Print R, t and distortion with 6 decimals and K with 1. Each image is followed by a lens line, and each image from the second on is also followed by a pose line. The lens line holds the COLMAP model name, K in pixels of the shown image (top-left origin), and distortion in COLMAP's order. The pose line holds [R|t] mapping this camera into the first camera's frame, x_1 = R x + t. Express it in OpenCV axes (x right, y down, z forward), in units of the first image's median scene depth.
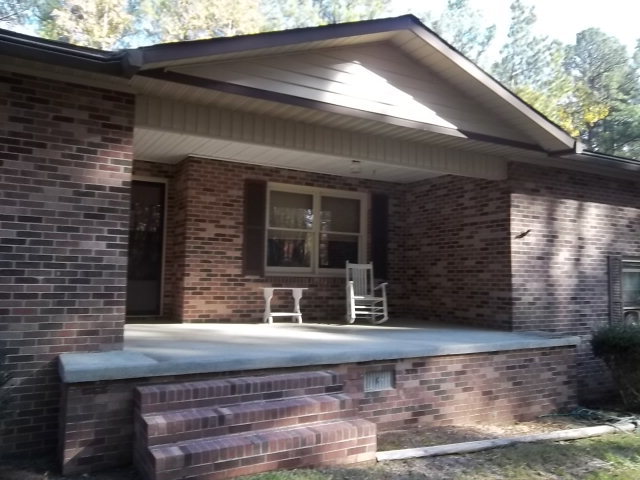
lens RADIAL K [[548.3, 0, 319.2], [0, 548.3, 242.2], [0, 0, 1]] dist [-0.001866, 0.052504]
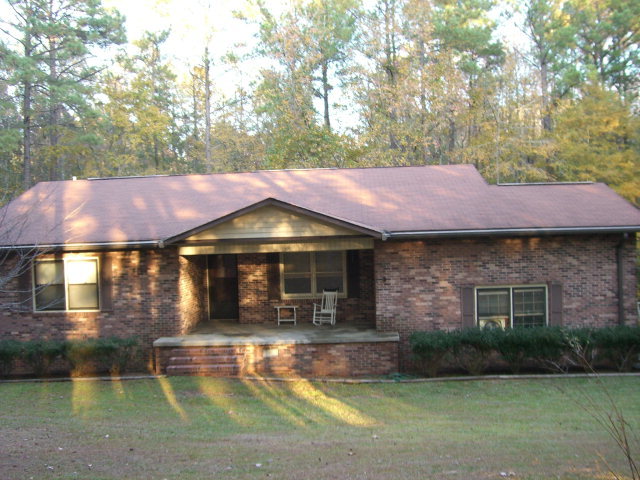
lens RADIAL K [[548.3, 0, 319.2], [0, 548.3, 242.2], [0, 0, 1]] dist [-0.001866, 0.052504]
pose [[0.867678, -0.047637, -0.494839, 1.109365], [0.071343, 0.997027, 0.029116, -0.211072], [0.491981, -0.060566, 0.868497, -0.698280]]
